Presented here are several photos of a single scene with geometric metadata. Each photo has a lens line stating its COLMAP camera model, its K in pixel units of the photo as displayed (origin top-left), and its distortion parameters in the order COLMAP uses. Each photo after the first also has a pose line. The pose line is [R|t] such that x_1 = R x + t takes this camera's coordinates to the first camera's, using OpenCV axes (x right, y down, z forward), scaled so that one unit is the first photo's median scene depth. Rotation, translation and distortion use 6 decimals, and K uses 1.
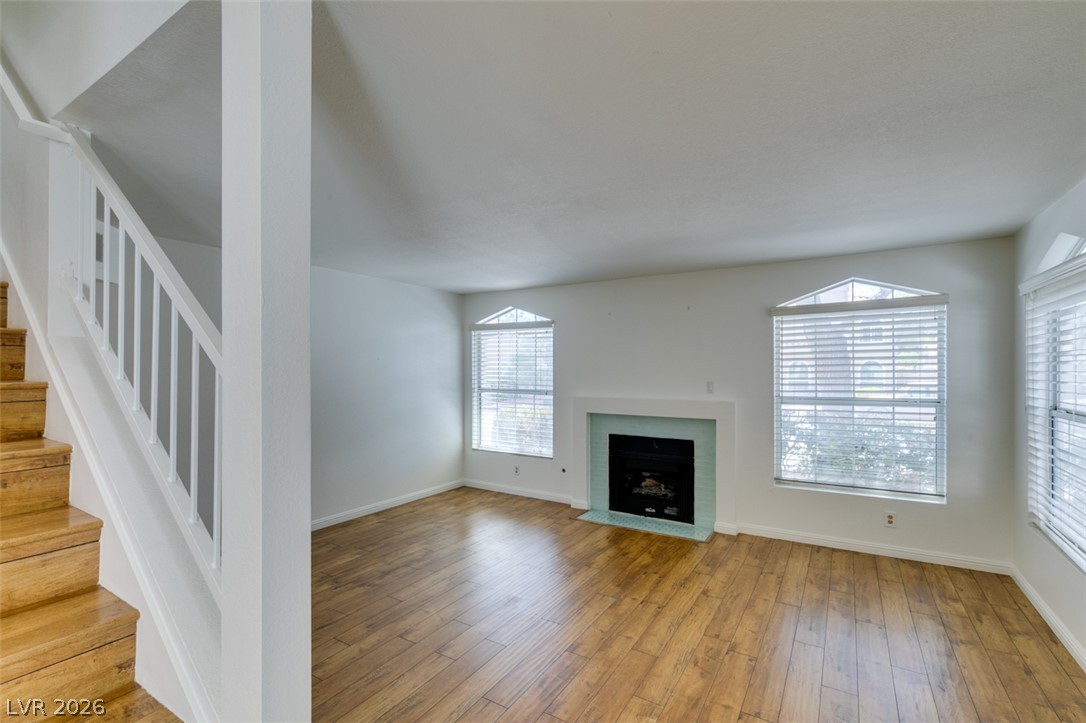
lens RADIAL K [[486.7, 0, 540.8], [0, 486.7, 359.9], [0, 0, 1]] dist [0.003572, -0.002448]
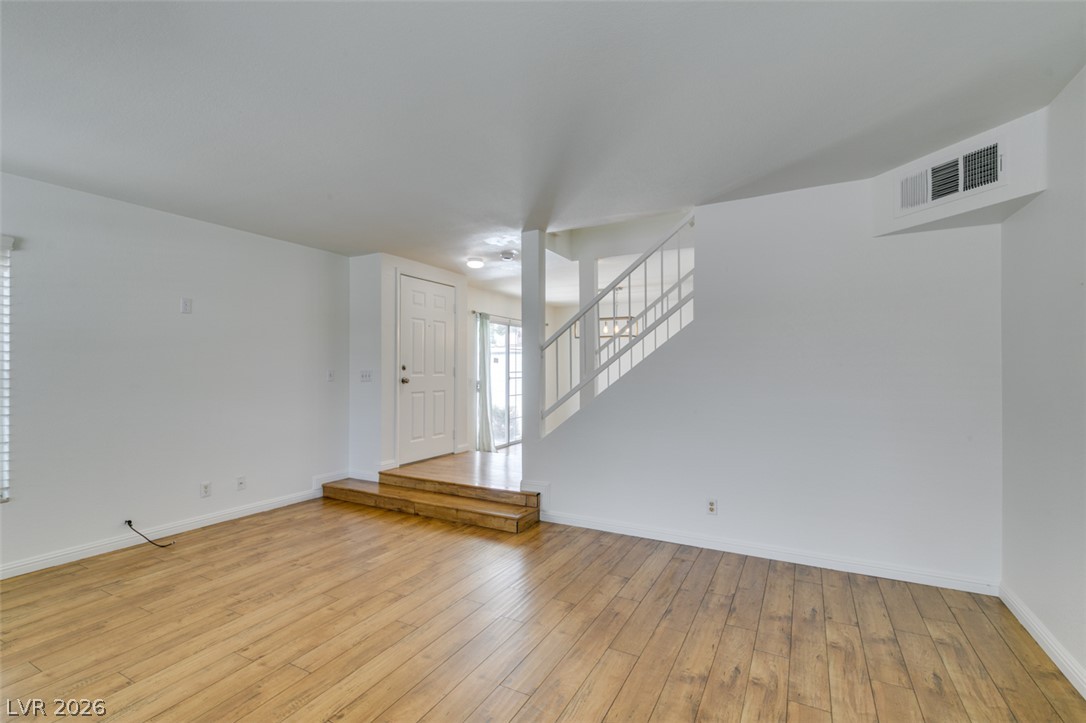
lens RADIAL K [[486.7, 0, 539.7], [0, 486.7, 369.6], [0, 0, 1]] dist [0.003572, -0.002448]
pose [[-0.998177, -0.000066, -0.060351, -0.100947], [0.000830, 0.999890, -0.014824, 0.073789], [0.060345, -0.014847, -0.998067, 1.205486]]
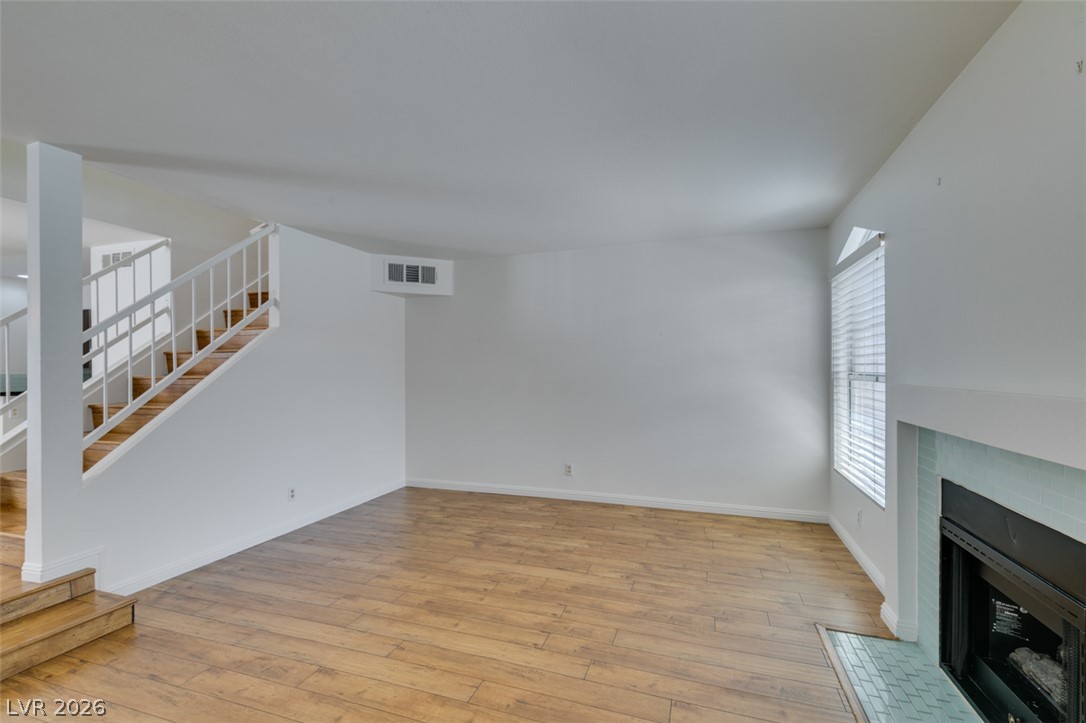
lens RADIAL K [[486.7, 0, 539.4], [0, 486.7, 361.3], [0, 0, 1]] dist [0.003572, -0.002448]
pose [[0.222536, -0.018141, -0.974756, 0.541458], [0.021490, 0.999675, -0.013698, 0.063807], [0.974688, -0.017900, 0.222853, 0.687994]]
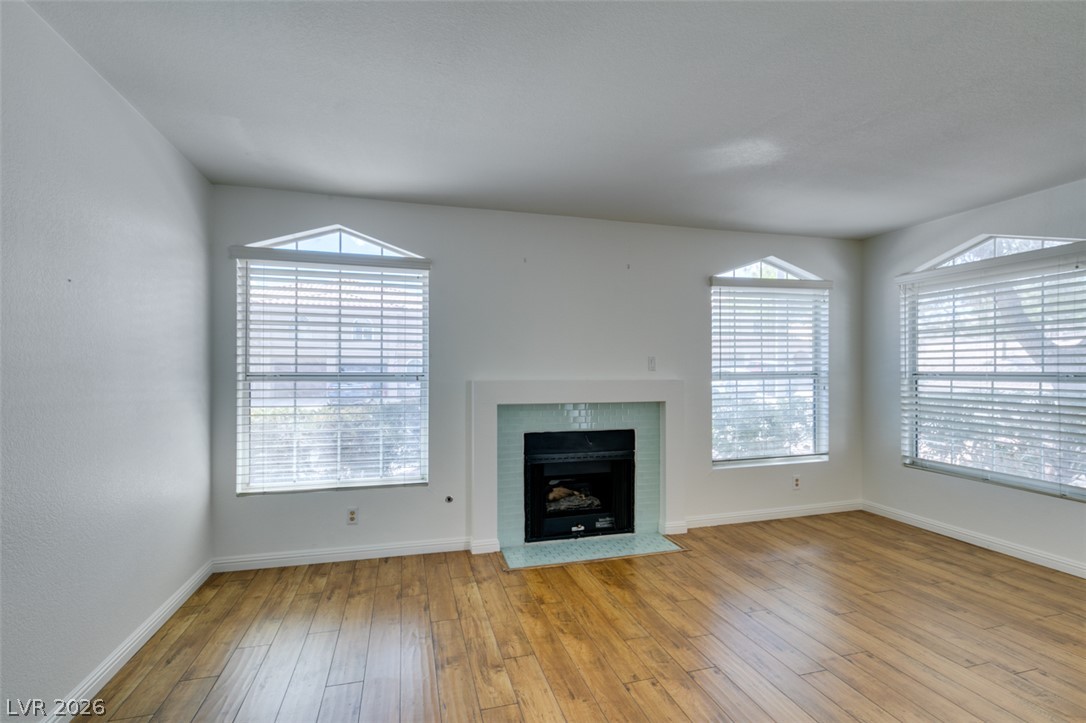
lens RADIAL K [[486.7, 0, 537.2], [0, 486.7, 360.1], [0, 0, 1]] dist [0.003572, -0.002448]
pose [[0.678328, 0.015429, 0.734597, -0.420249], [-0.013774, 0.999871, -0.008282, 0.063132], [-0.734630, -0.004501, 0.678453, 0.604979]]
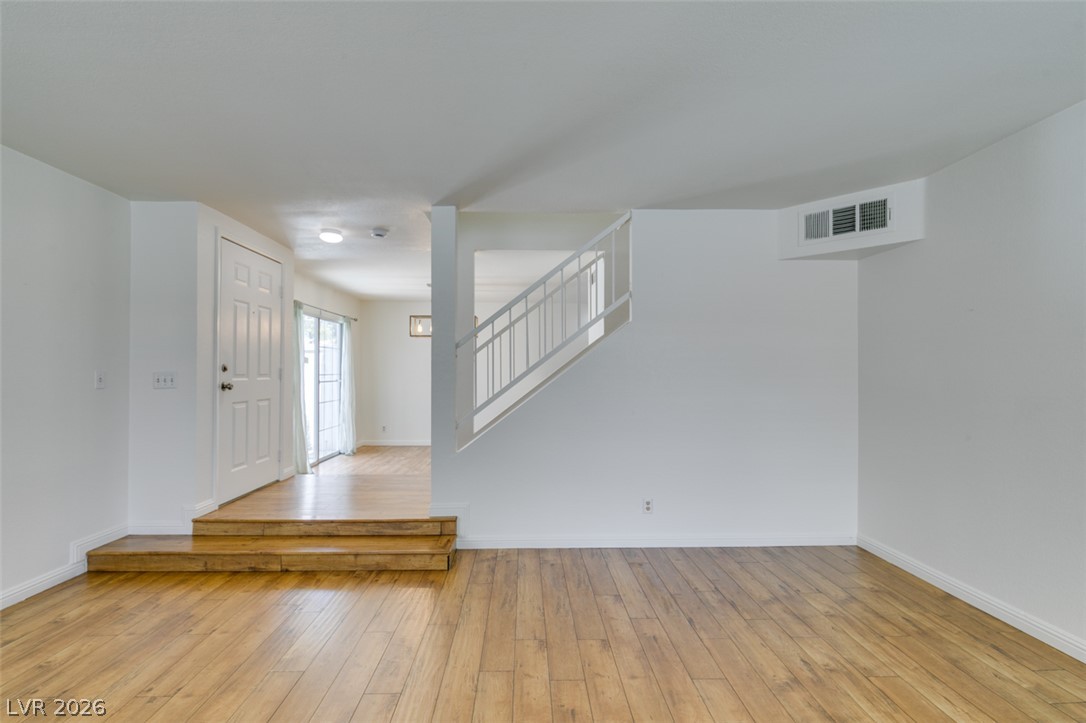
lens RADIAL K [[486.7, 0, 536.1], [0, 486.7, 371.0], [0, 0, 1]] dist [0.003572, -0.002448]
pose [[-0.835440, -0.003189, -0.549572, 0.166621], [0.006388, 0.999859, -0.015512, 0.072924], [0.549544, -0.016470, -0.835302, 1.009596]]
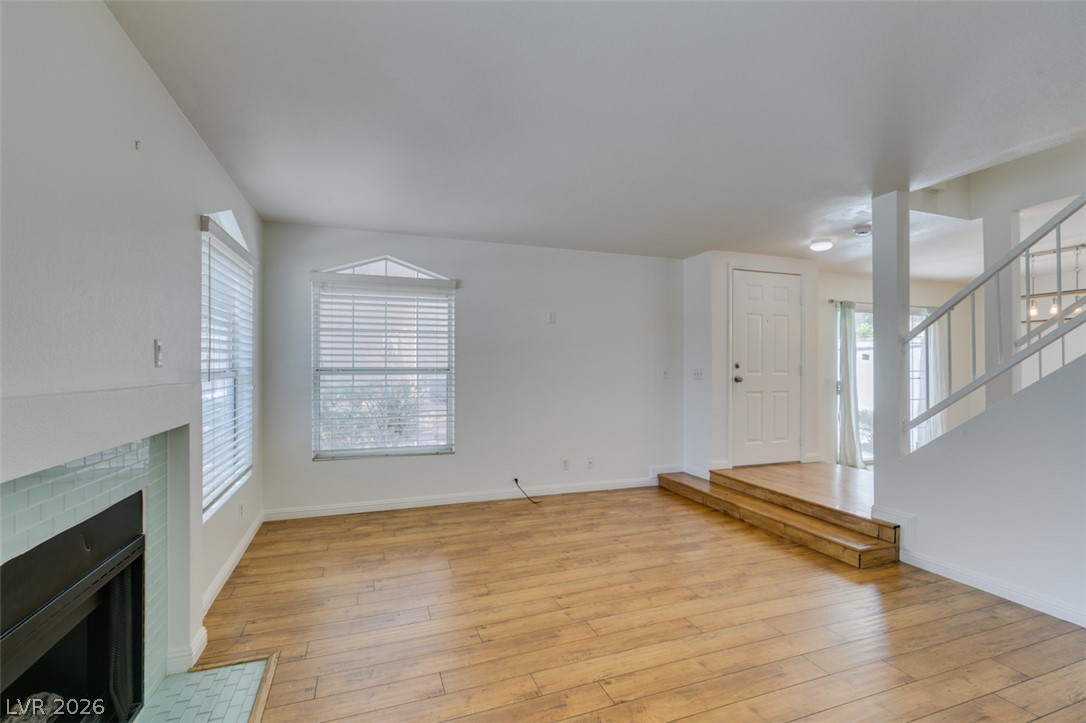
lens RADIAL K [[486.7, 0, 542.1], [0, 486.7, 361.9], [0, 0, 1]] dist [0.003572, -0.002448]
pose [[-0.785064, 0.005512, 0.619390, -0.189294], [-0.010768, 0.999688, -0.022545, 0.073417], [-0.619321, -0.024368, -0.784759, 1.181908]]
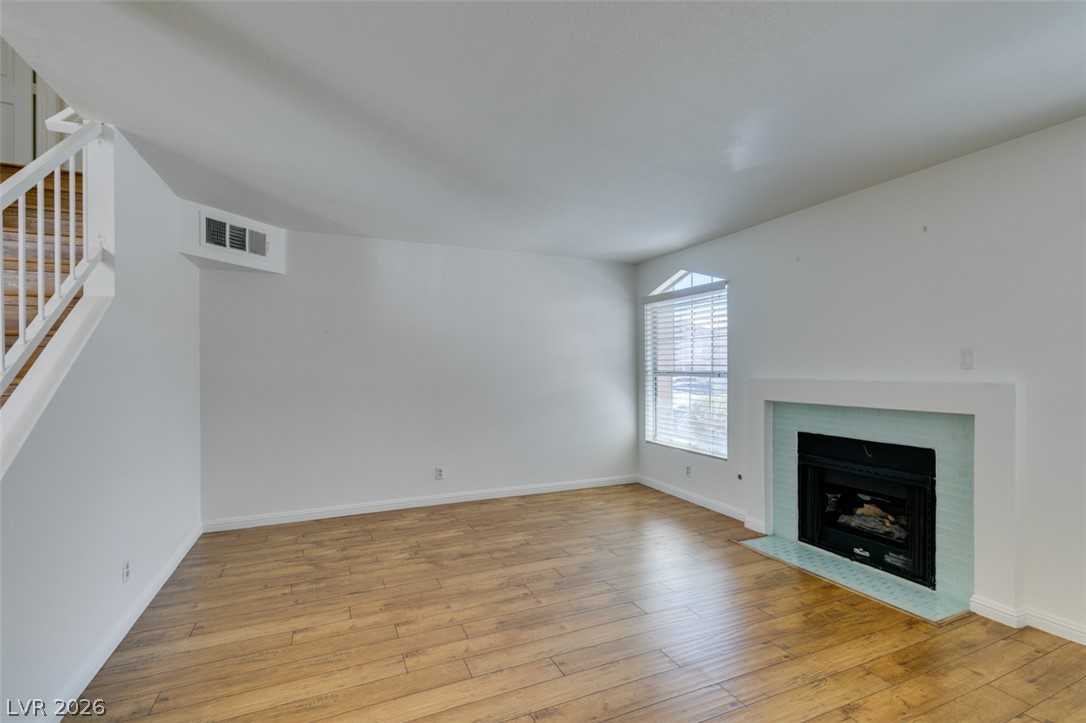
lens RADIAL K [[486.7, 0, 542.7], [0, 486.7, 365.2], [0, 0, 1]] dist [0.003572, -0.002448]
pose [[0.828831, -0.007425, -0.559450, 0.267600], [0.013534, 0.999885, 0.006781, 0.055829], [0.559336, -0.013192, 0.828836, 0.256947]]
